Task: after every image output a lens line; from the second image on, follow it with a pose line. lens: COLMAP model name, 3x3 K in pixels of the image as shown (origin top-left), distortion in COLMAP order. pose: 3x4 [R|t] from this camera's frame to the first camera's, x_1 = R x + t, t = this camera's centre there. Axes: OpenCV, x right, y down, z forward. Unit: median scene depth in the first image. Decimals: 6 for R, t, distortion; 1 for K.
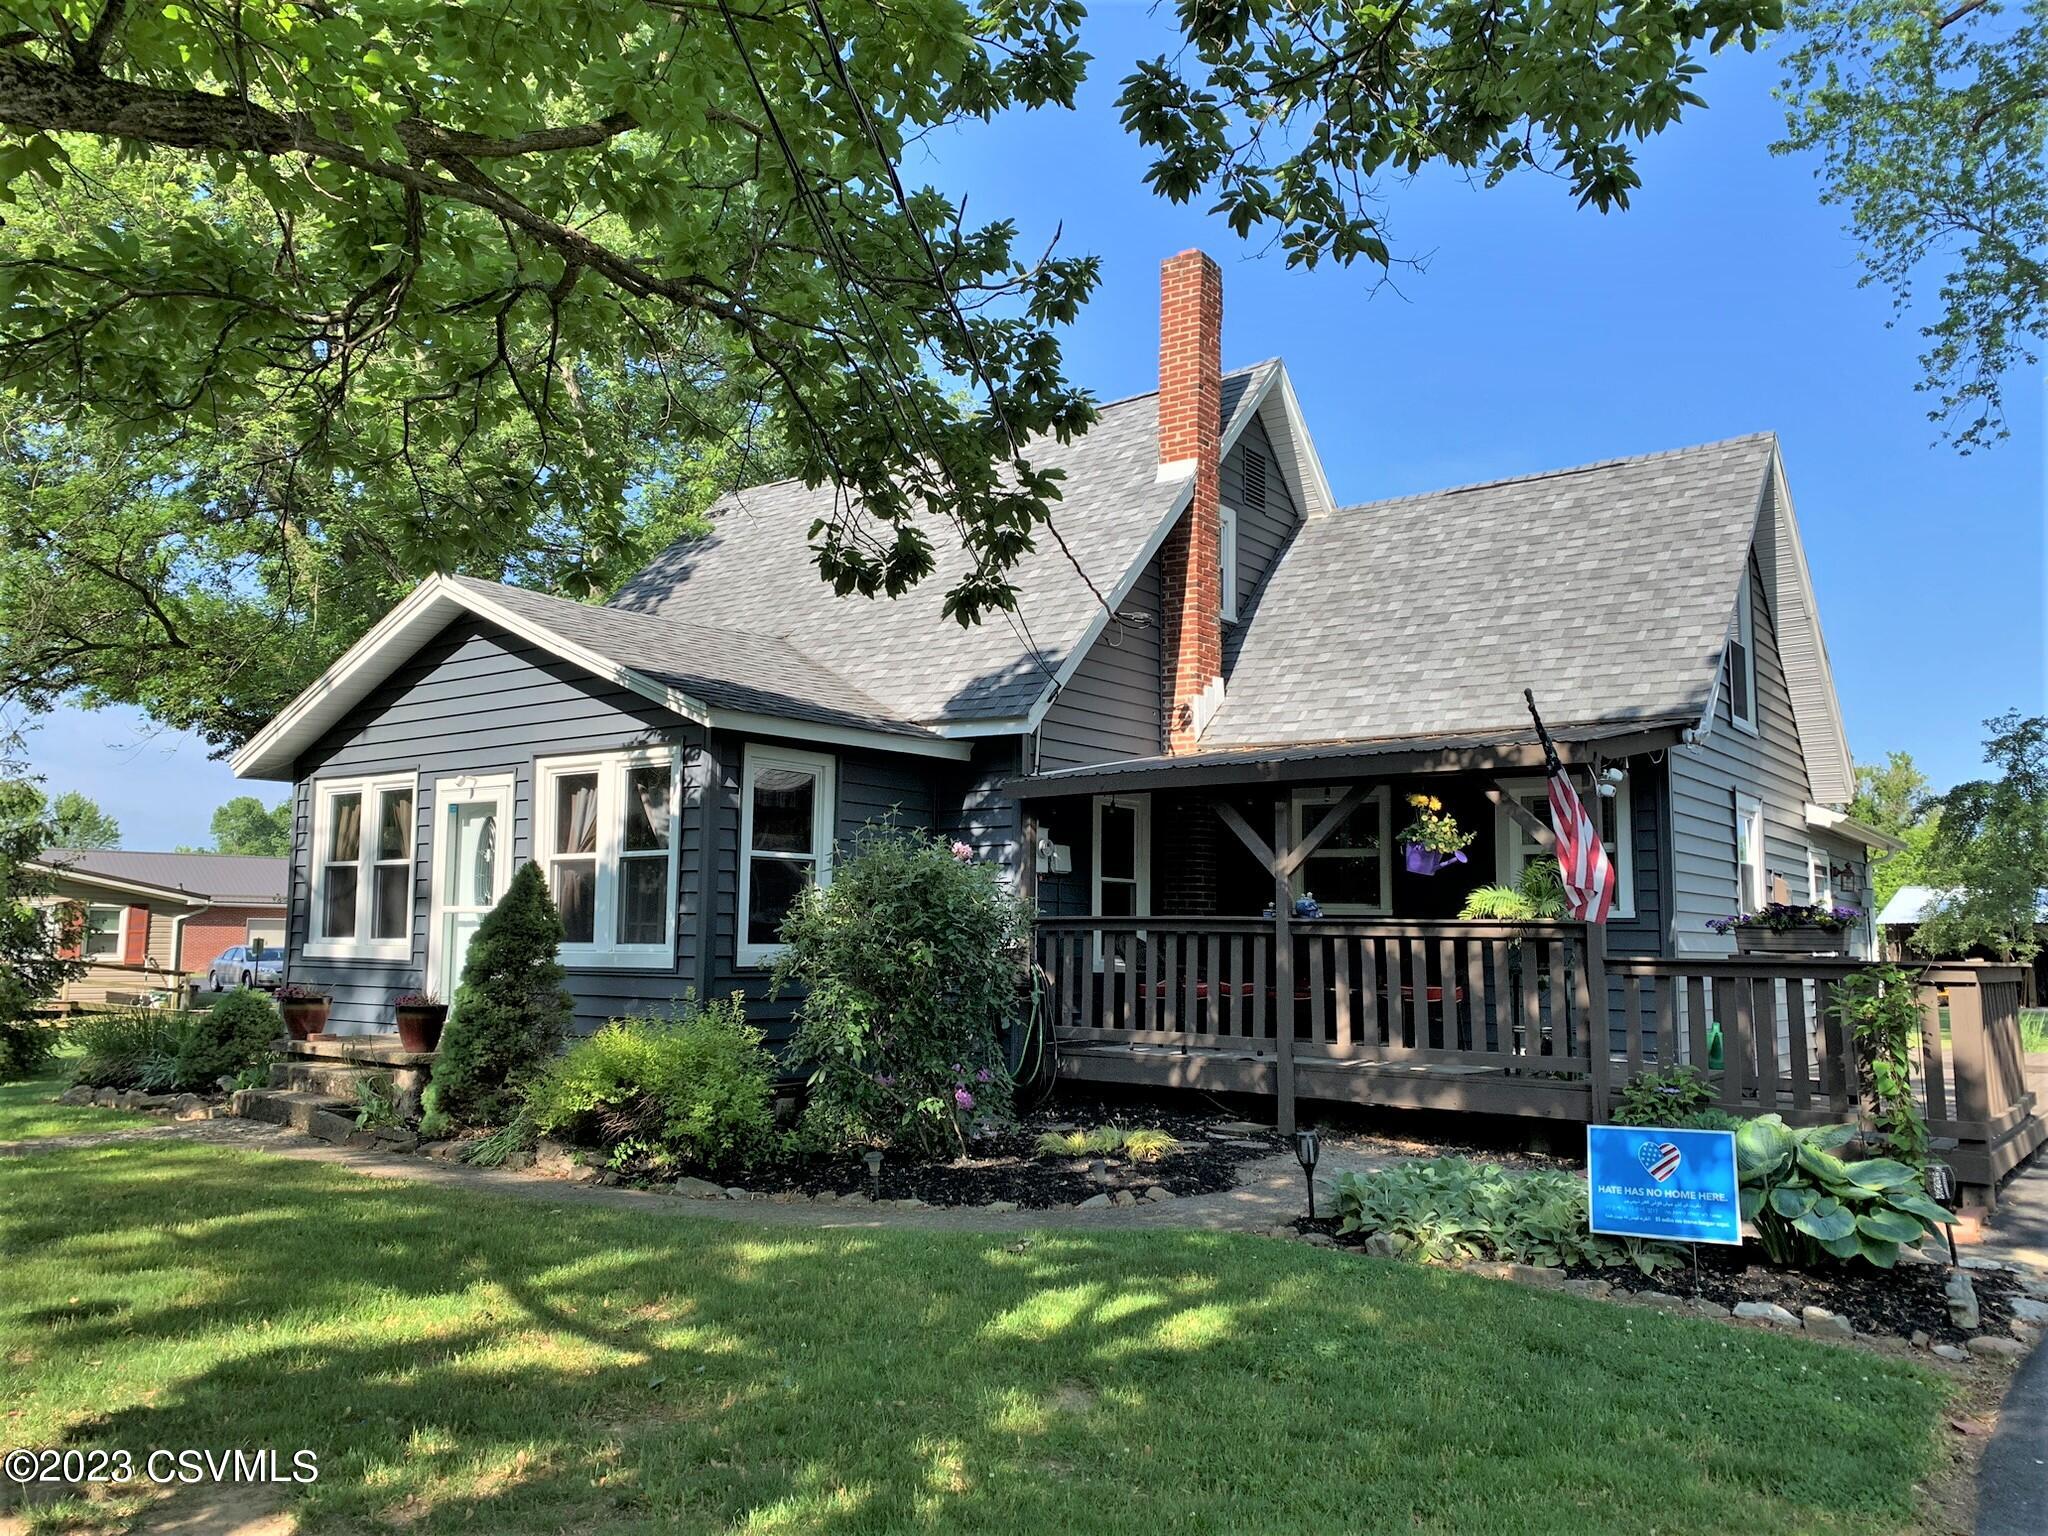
lens RADIAL K [[1562.3, 0, 1010.5], [0, 1562.3, 767.9], [0, 0, 1]] dist [0.054487, -0.065296]
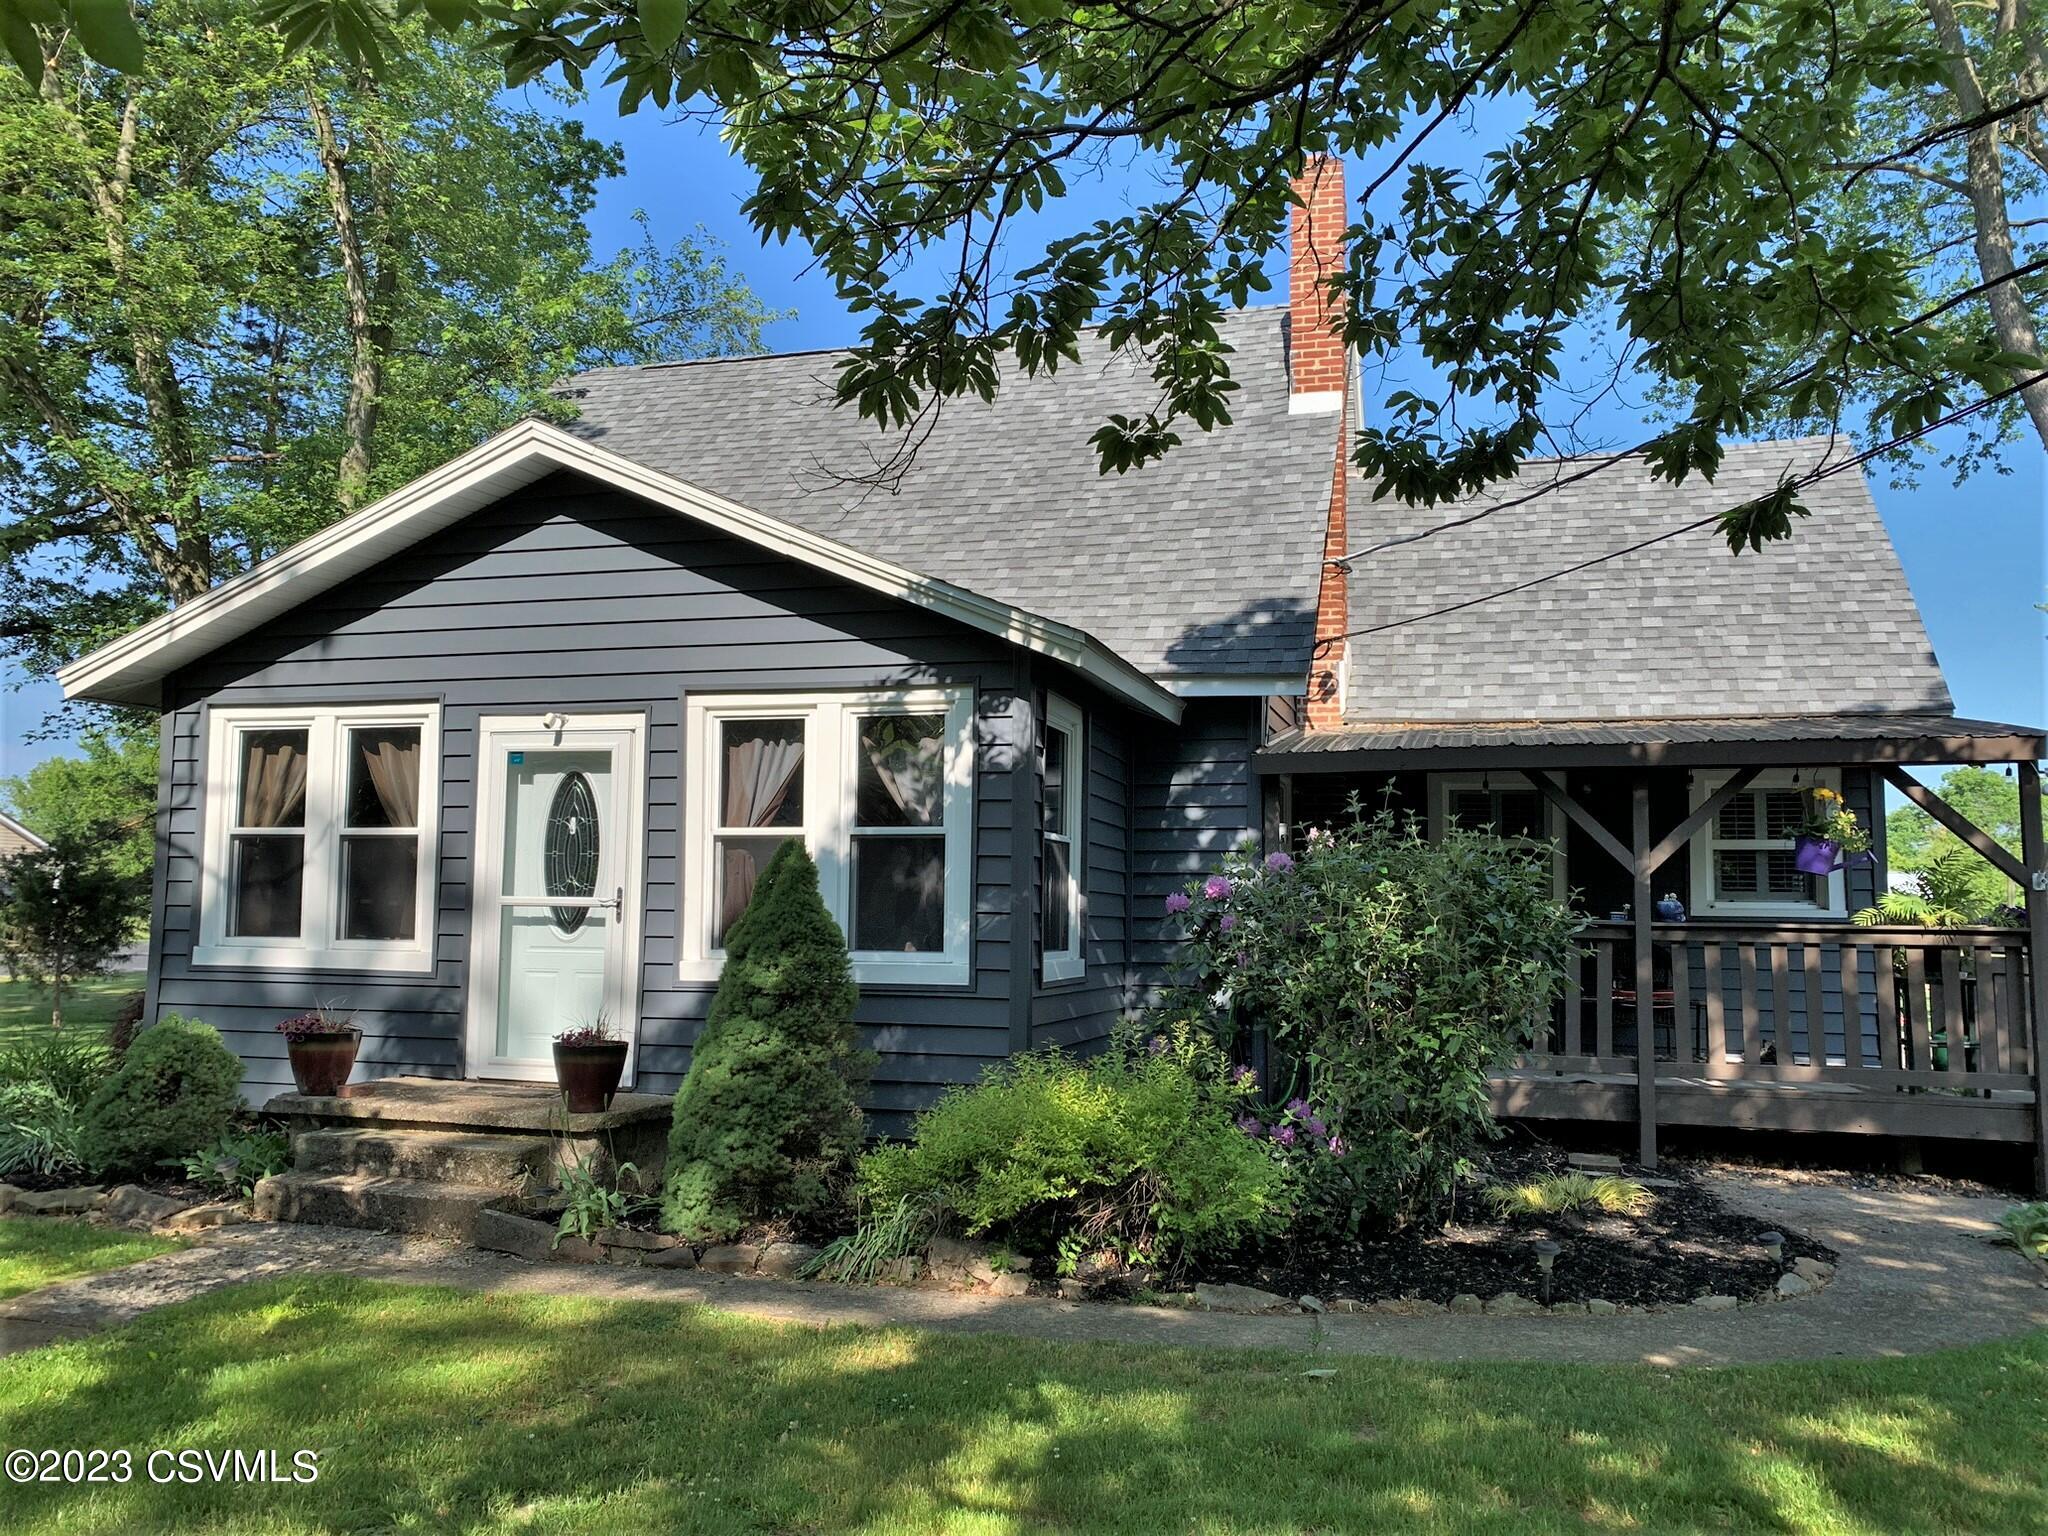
lens RADIAL K [[1562.3, 0, 1043.3], [0, 1562.3, 802.2], [0, 0, 1]] dist [0.054487, -0.065296]
pose [[0.930460, 0.028145, 0.365311, -0.376366], [-0.042634, 0.998589, 0.031655, 0.012402], [-0.363904, -0.045029, 0.930347, 0.246325]]
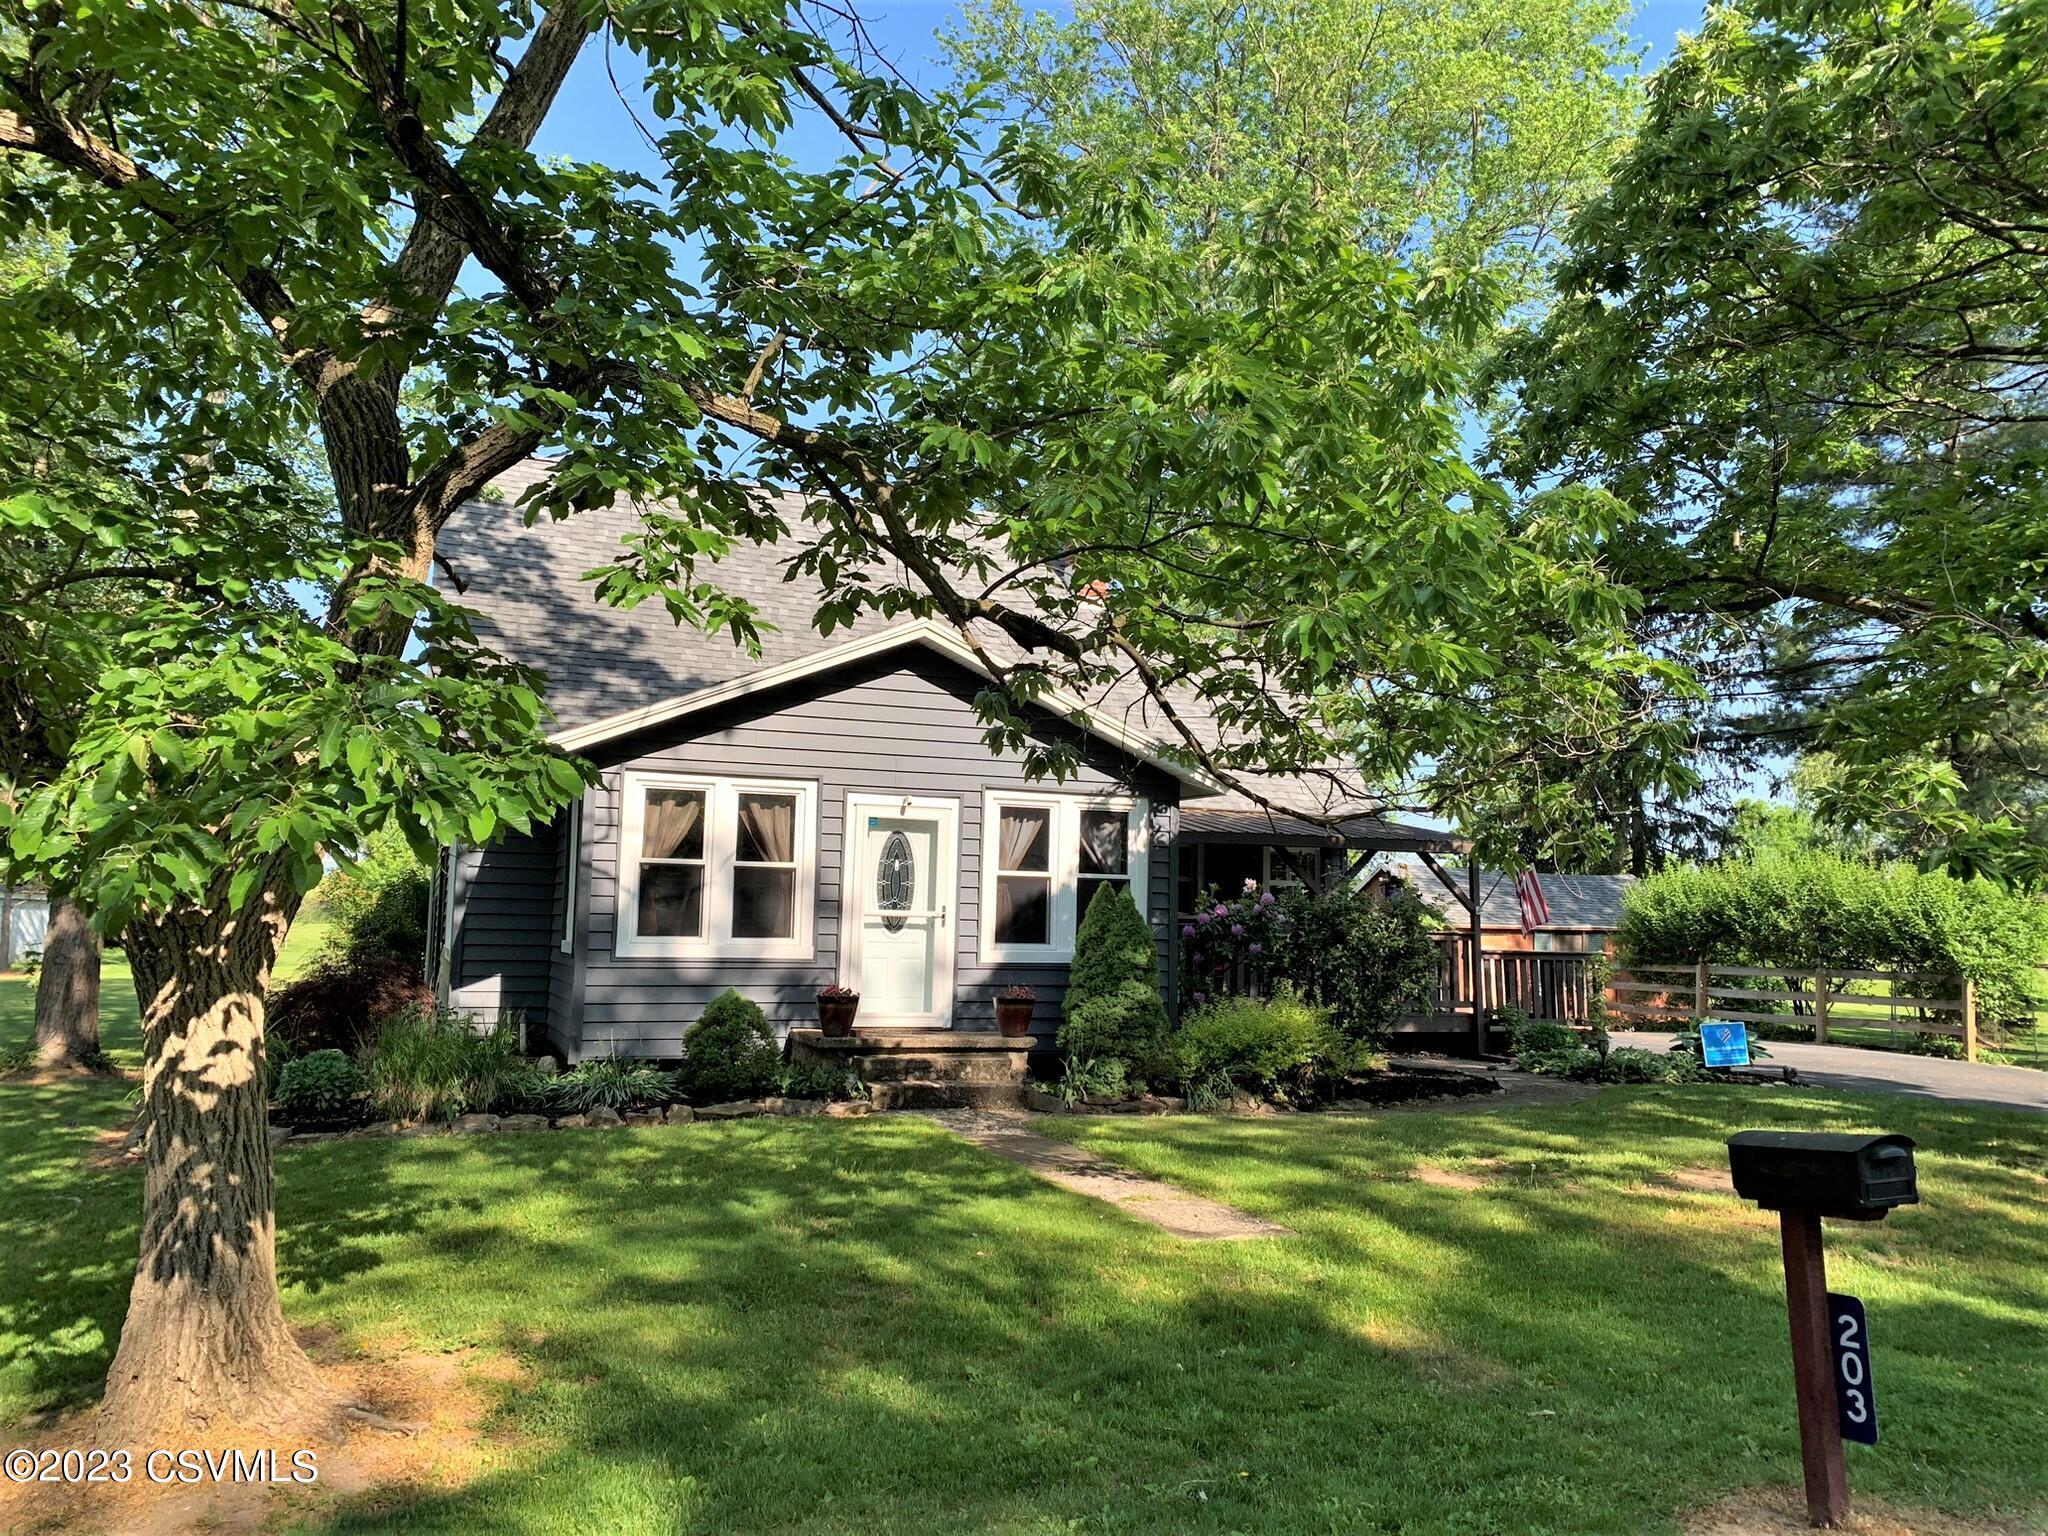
lens RADIAL K [[1562.3, 0, 1029.2], [0, 1562.3, 753.9], [0, 0, 1]] dist [0.054487, -0.065296]
pose [[0.508146, 0.095763, 0.855930, -1.193645], [-0.105357, 0.993247, -0.048579, 0.019511], [-0.854803, -0.065494, 0.514804, 0.330351]]
